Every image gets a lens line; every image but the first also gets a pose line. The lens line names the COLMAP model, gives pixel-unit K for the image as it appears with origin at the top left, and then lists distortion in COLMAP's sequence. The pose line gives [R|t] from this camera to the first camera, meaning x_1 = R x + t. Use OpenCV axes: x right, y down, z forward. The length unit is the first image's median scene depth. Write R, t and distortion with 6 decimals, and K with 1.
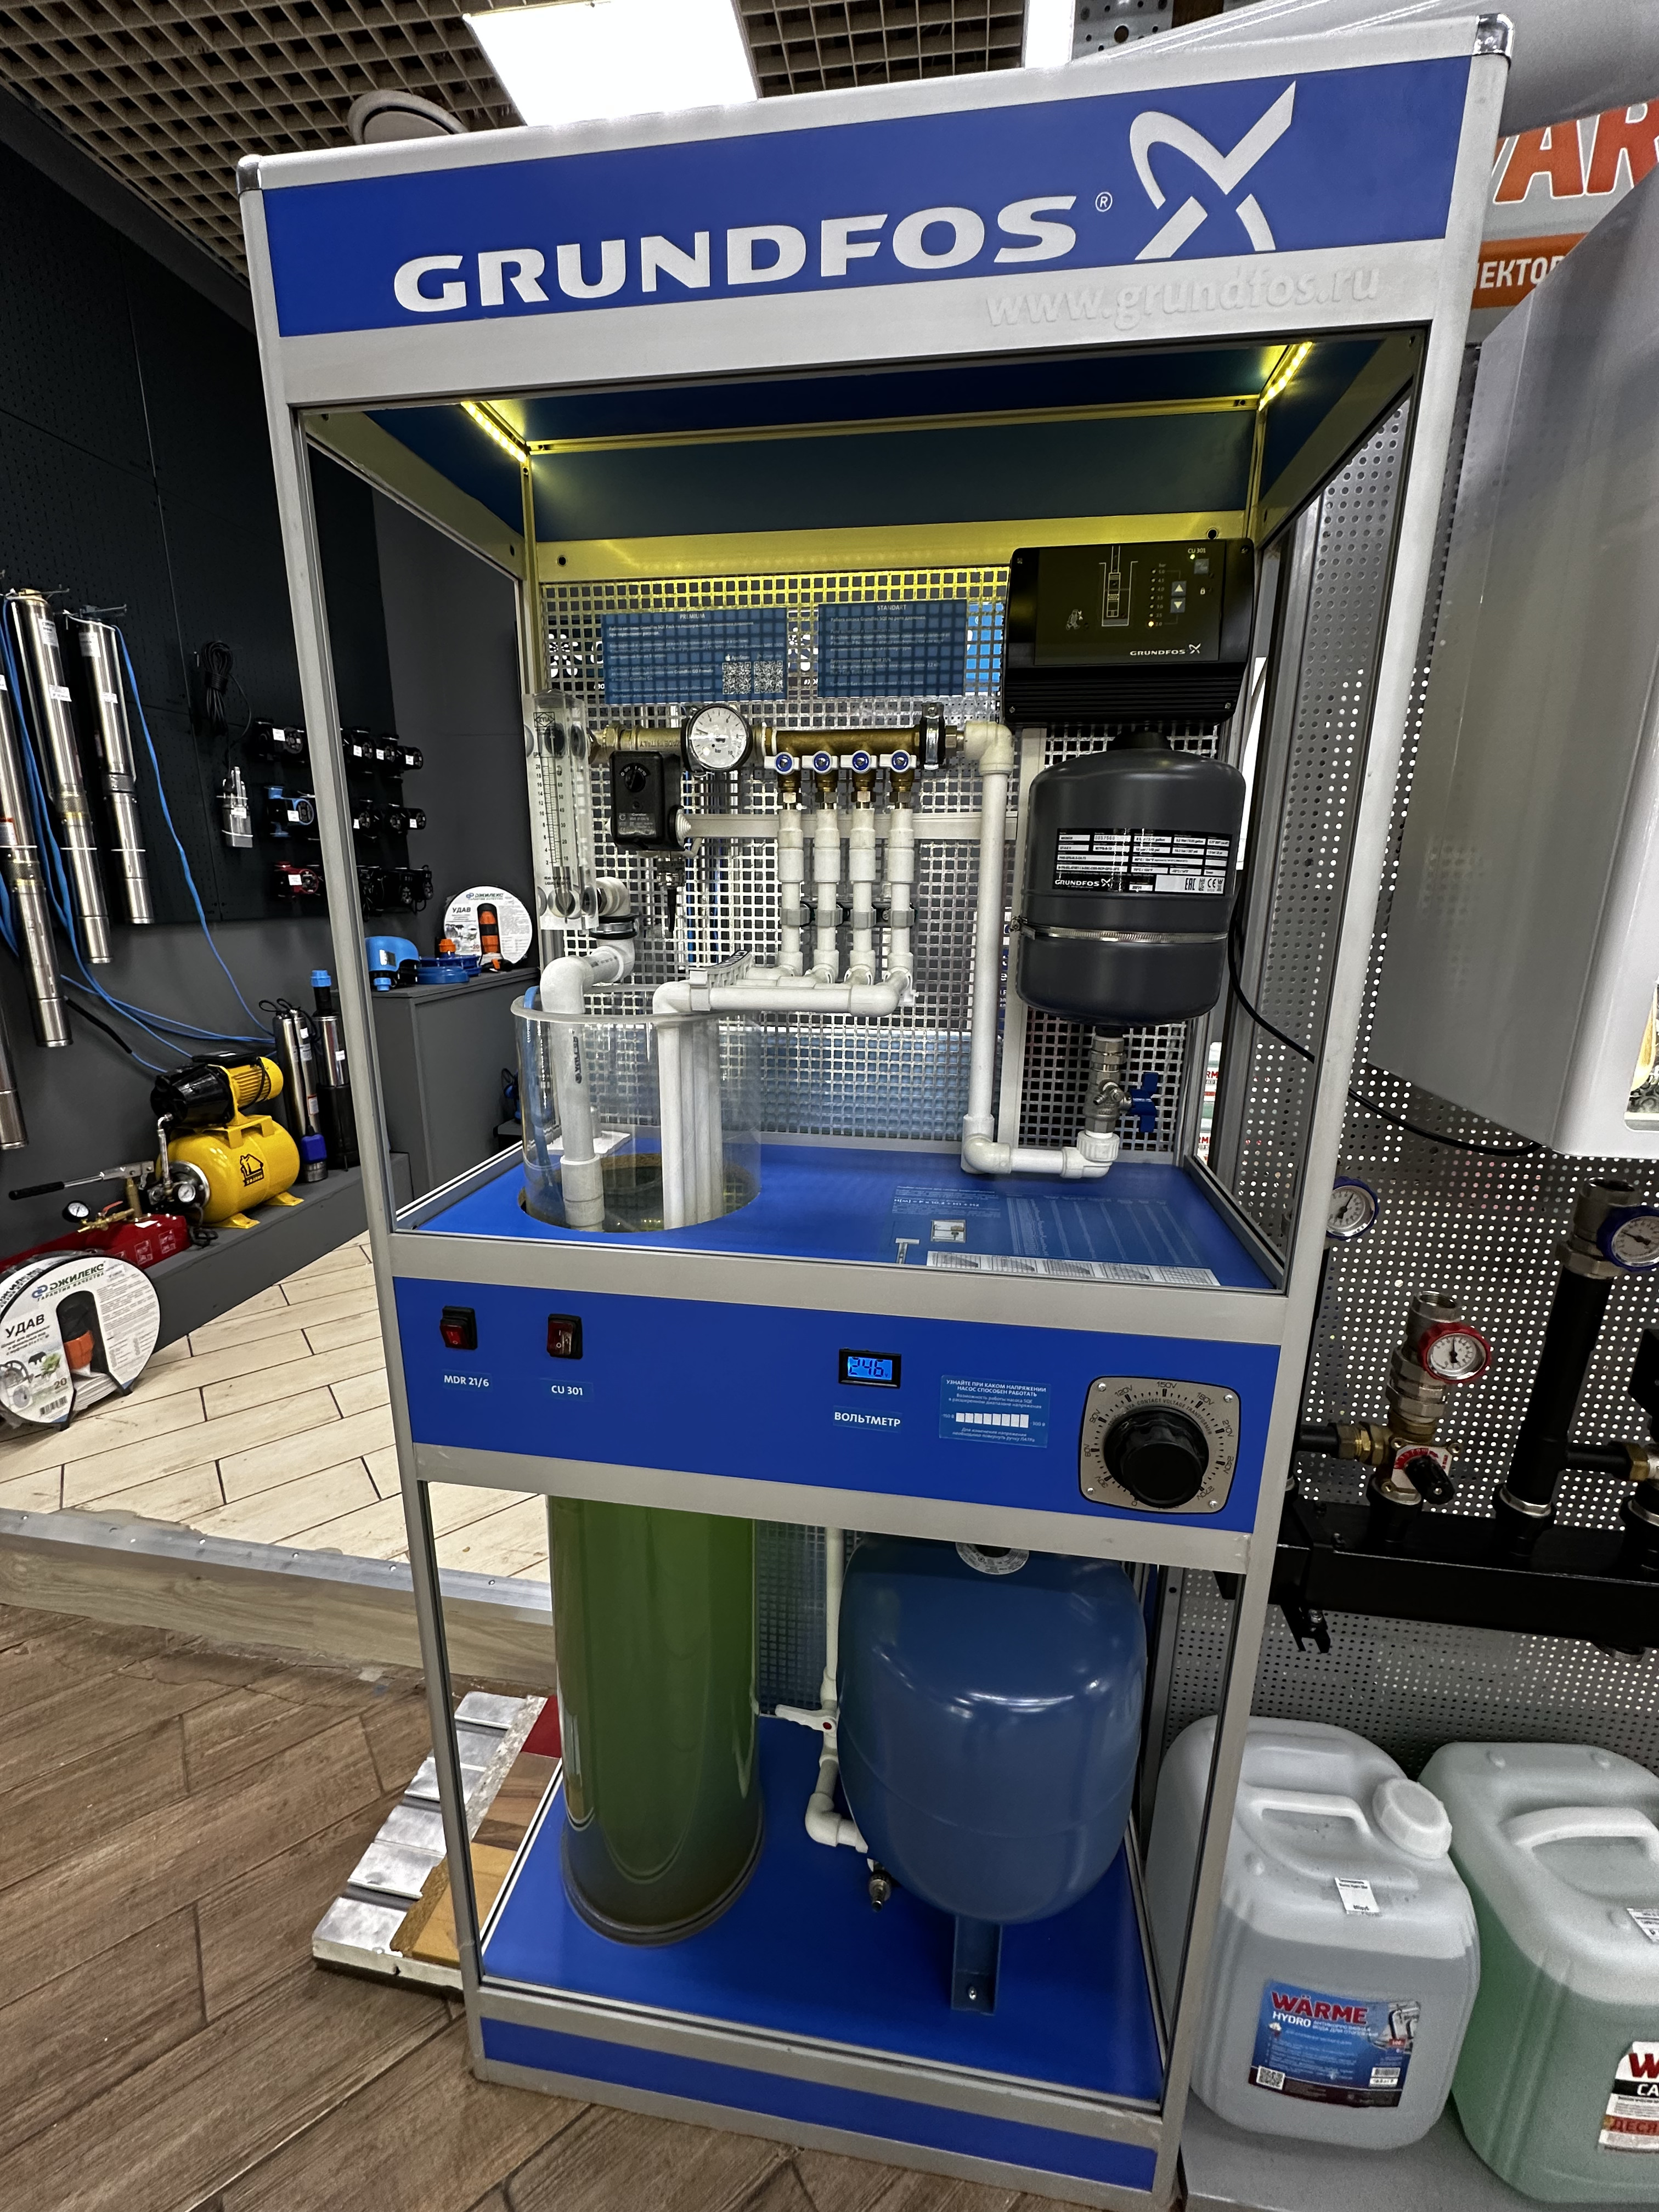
lens RADIAL K [[876.7, 0, 831.2], [0, 876.7, 1114.0], [0, 0, 1]] dist [-0.010655, 0.000136]
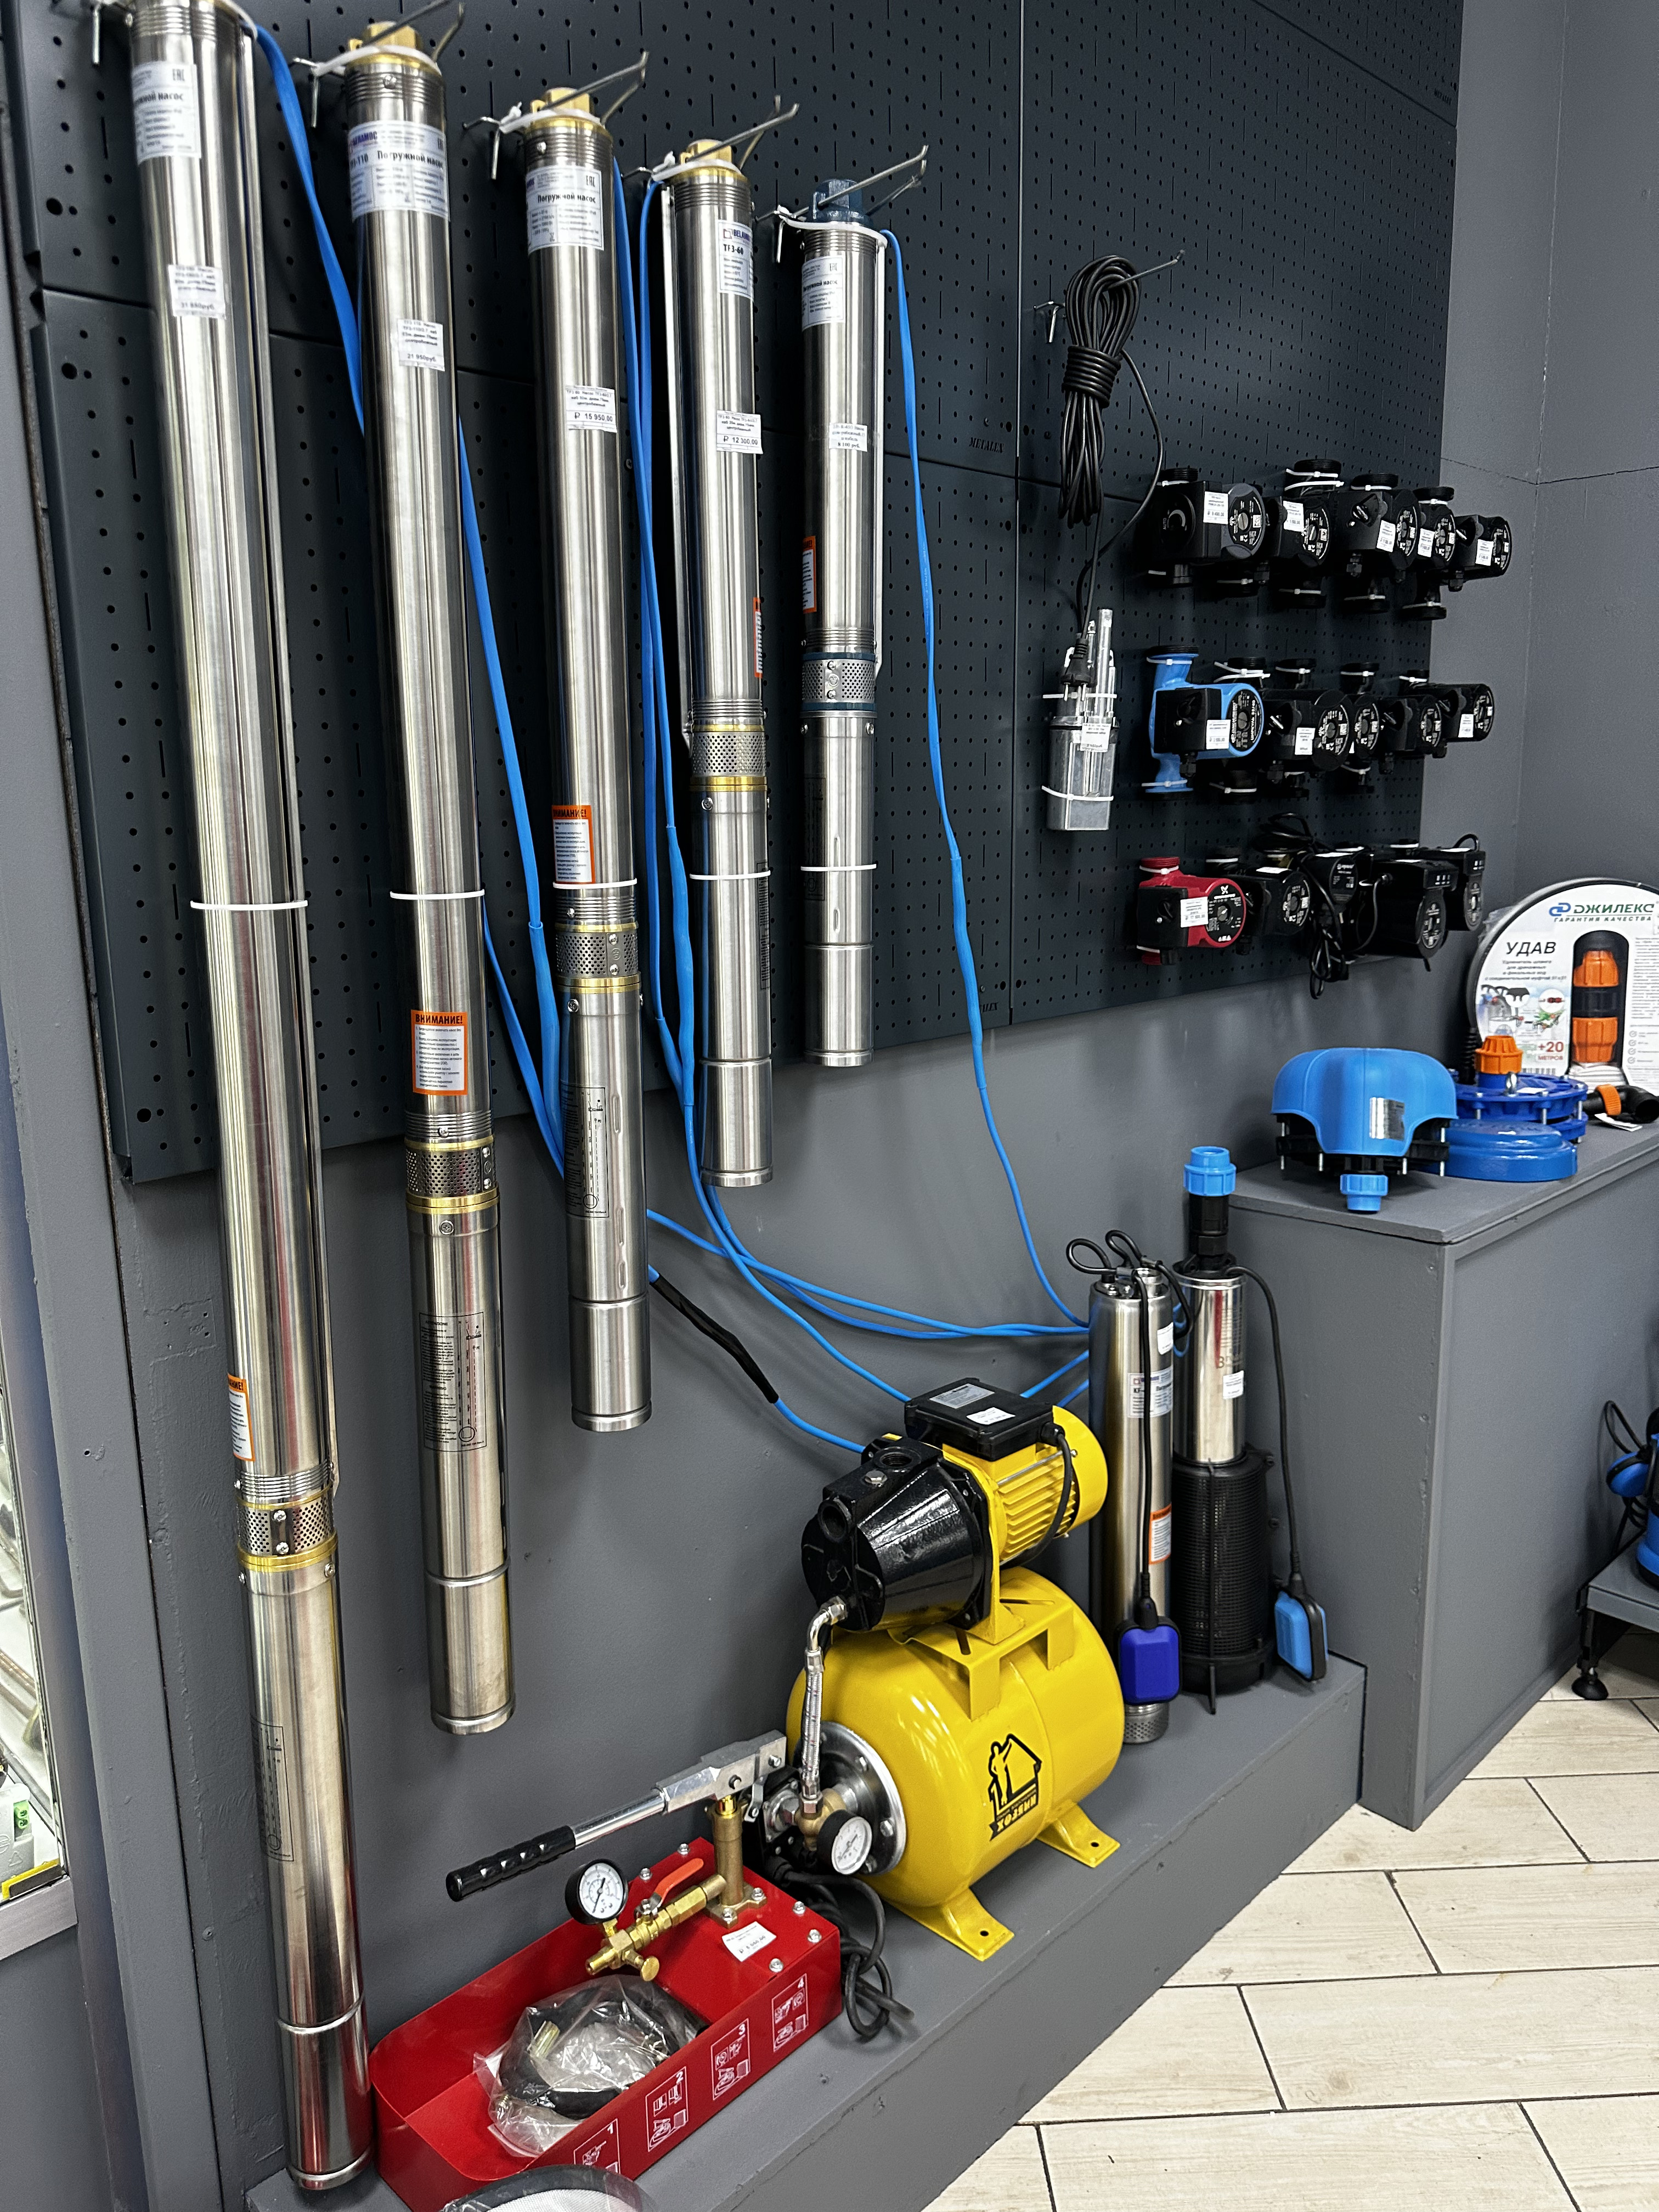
lens RADIAL K [[1579.4, 0, 850.1], [0, 1579.4, 1110.1], [0, 0, 1]] dist [0.048835, -0.053195]
pose [[0.809421, 0.093849, -0.579681, -0.402449], [-0.124201, 0.992175, -0.012794, -0.188702], [0.573944, 0.082353, 0.814743, 0.462921]]
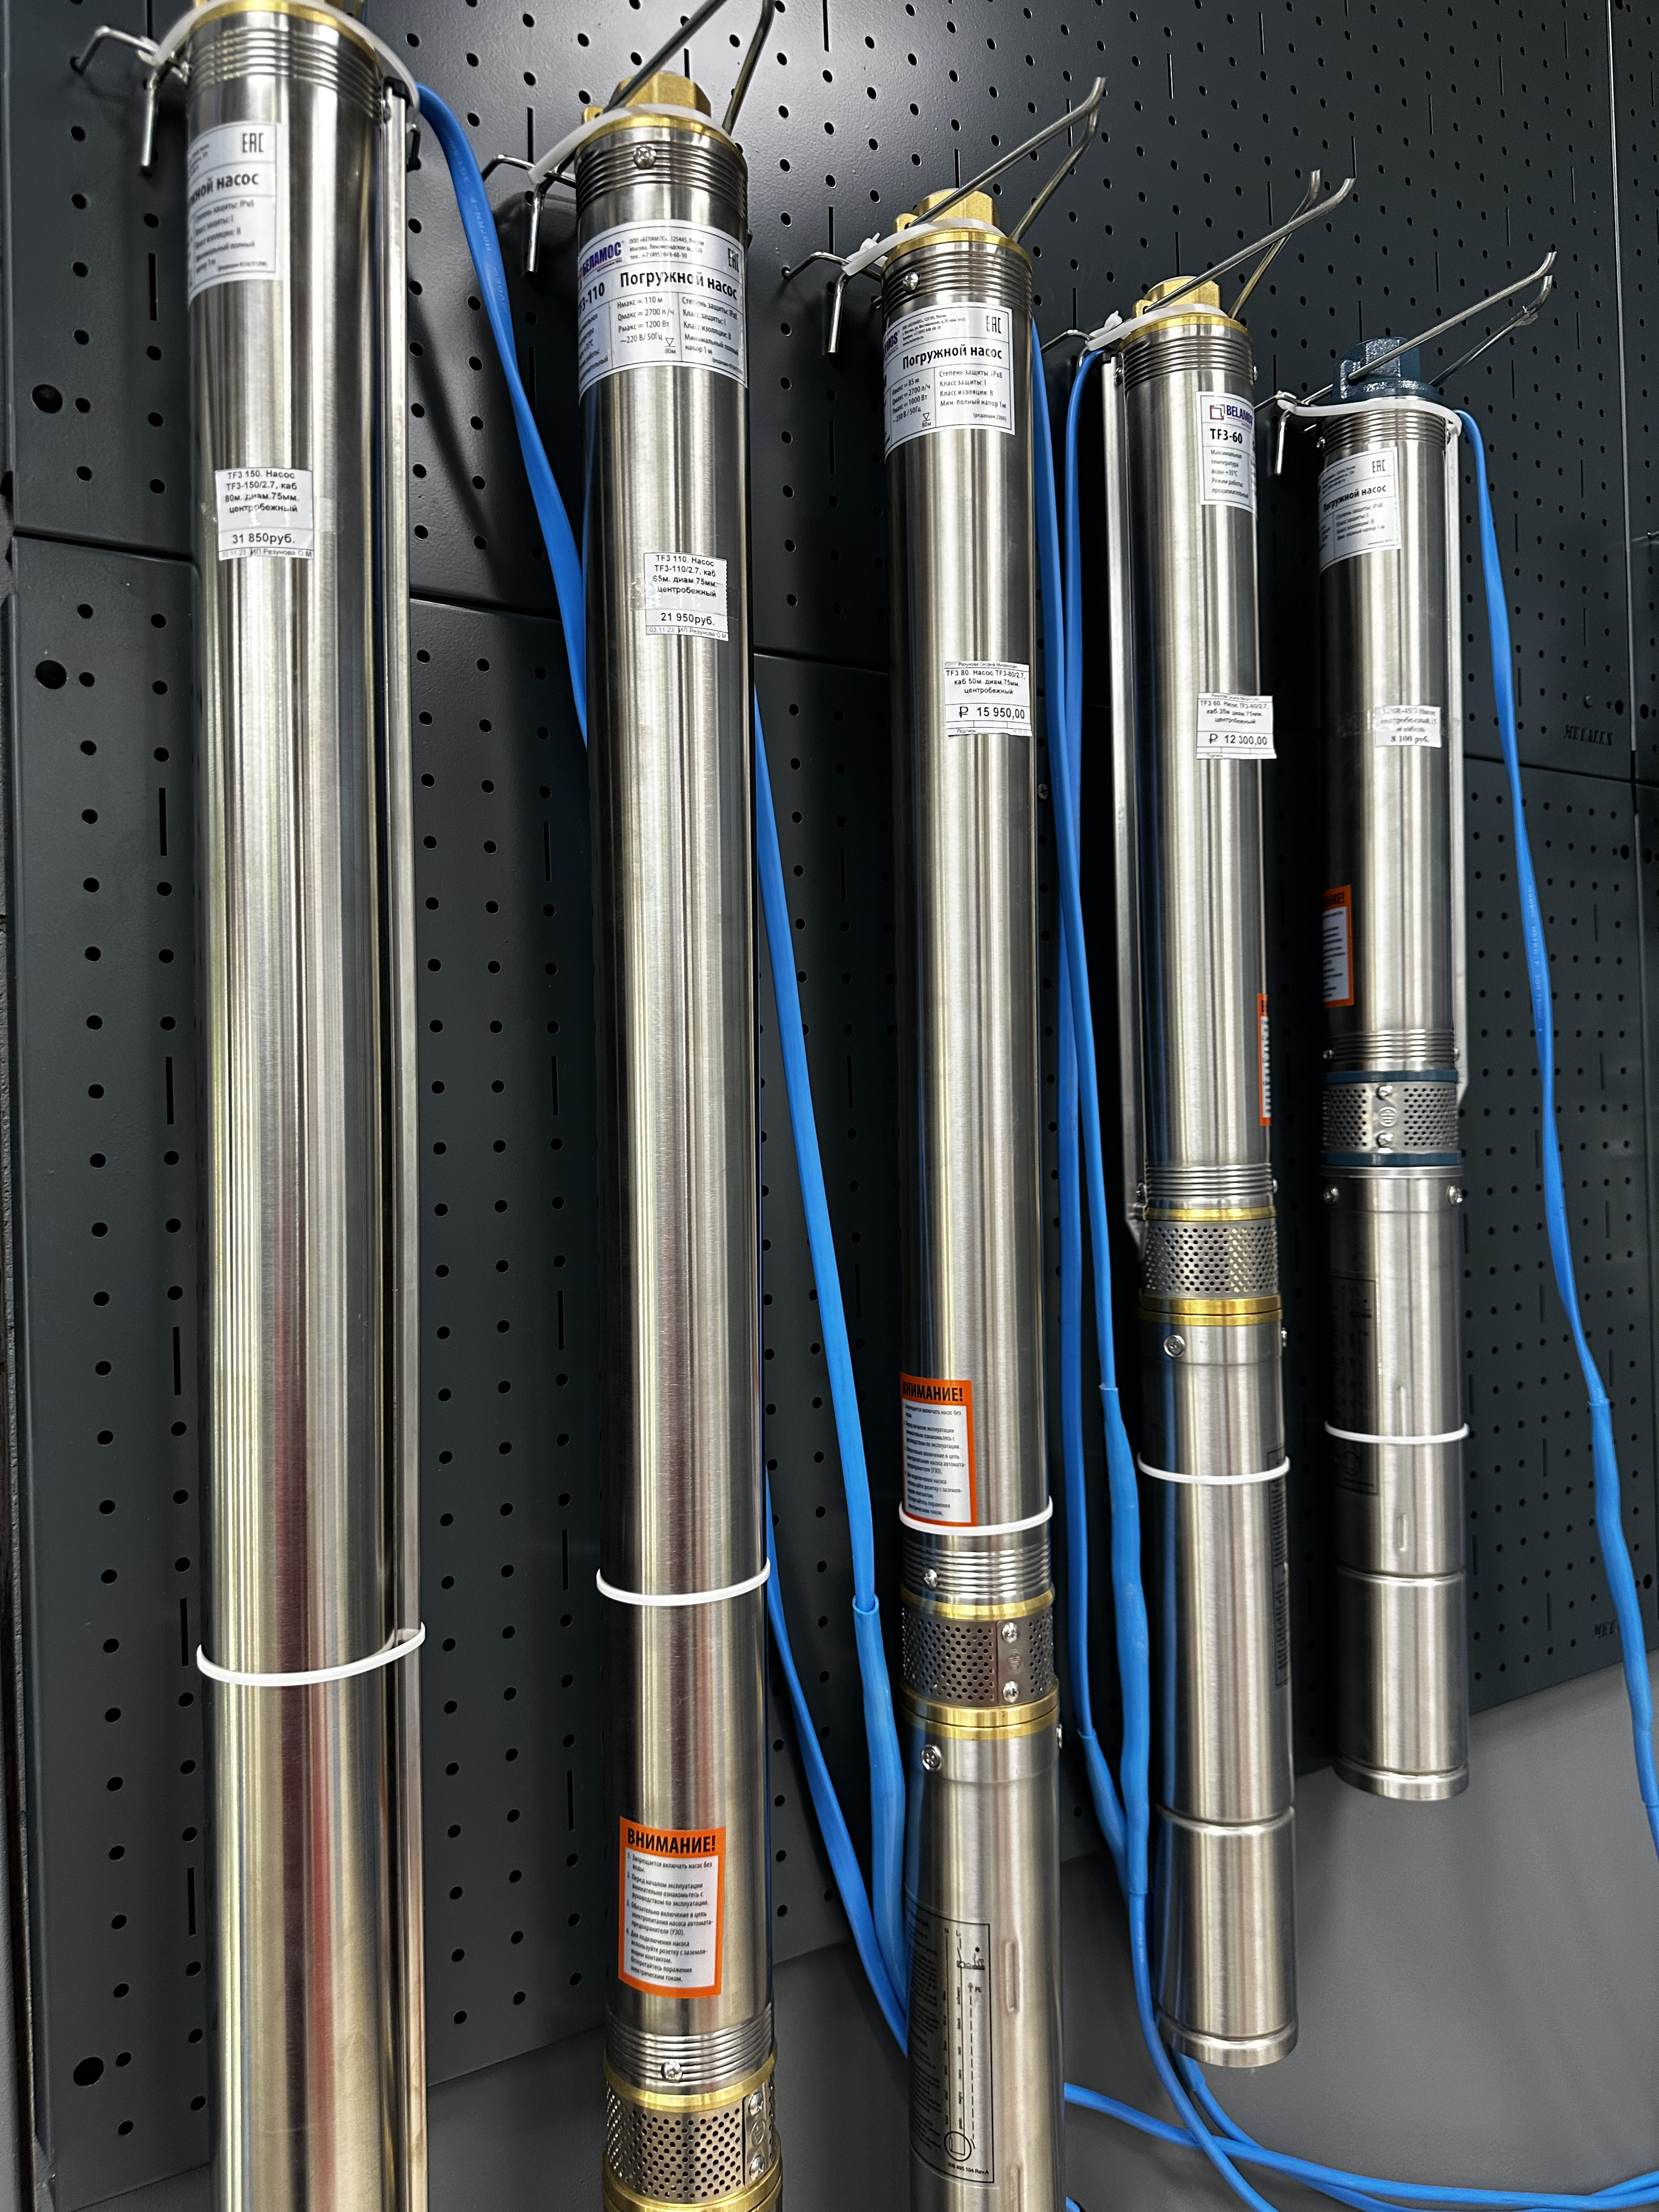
lens RADIAL K [[1579.4, 0, 848.5], [0, 1579.4, 1108.8], [0, 0, 1]] dist [0.048835, -0.053195]
pose [[0.666285, -0.035529, -0.744851, -0.590652], [-0.150778, 0.971814, -0.181229, -0.278804], [0.730295, 0.233057, 0.642148, 0.626119]]
